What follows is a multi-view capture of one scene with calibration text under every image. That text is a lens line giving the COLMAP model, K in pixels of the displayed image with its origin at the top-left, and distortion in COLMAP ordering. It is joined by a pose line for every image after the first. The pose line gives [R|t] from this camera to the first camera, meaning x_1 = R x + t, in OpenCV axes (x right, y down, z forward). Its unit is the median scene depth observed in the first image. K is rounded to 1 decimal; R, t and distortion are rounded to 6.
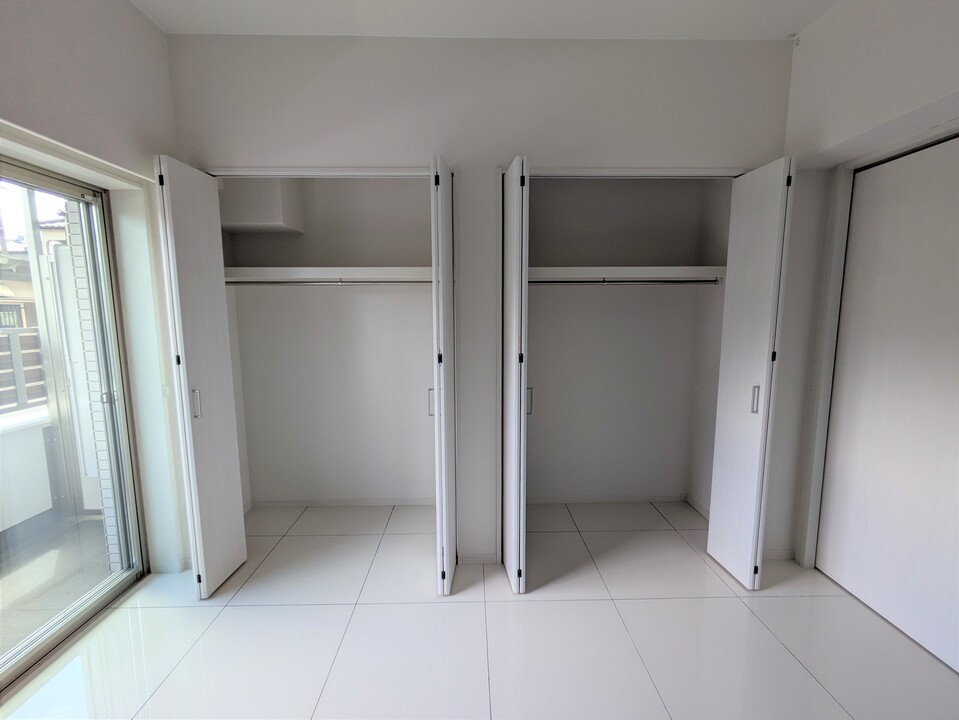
lens RADIAL K [[411.2, 0, 479.5], [0, 411.2, 360.0], [0, 0, 1]] dist [0.000046, 0.000135]
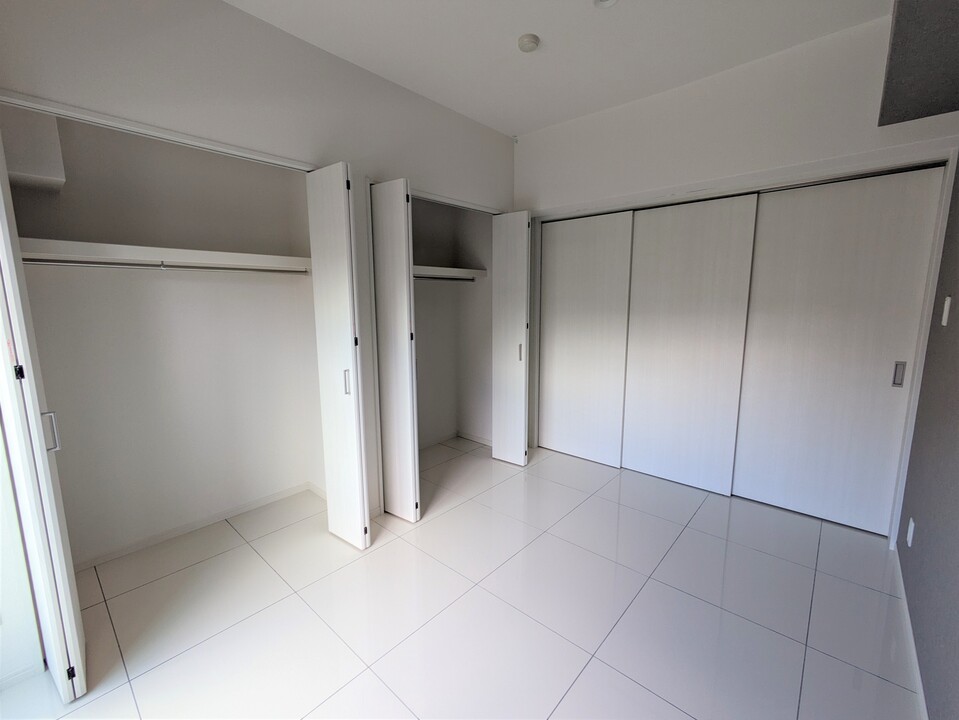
lens RADIAL K [[411.2, 0, 479.5], [0, 411.2, 360.0], [0, 0, 1]] dist [0.000046, 0.000135]
pose [[0.679248, -0.107749, 0.725956, -0.654816], [0.090831, 0.993901, 0.062531, 0.006311], [-0.728266, 0.023465, 0.684892, -0.029833]]
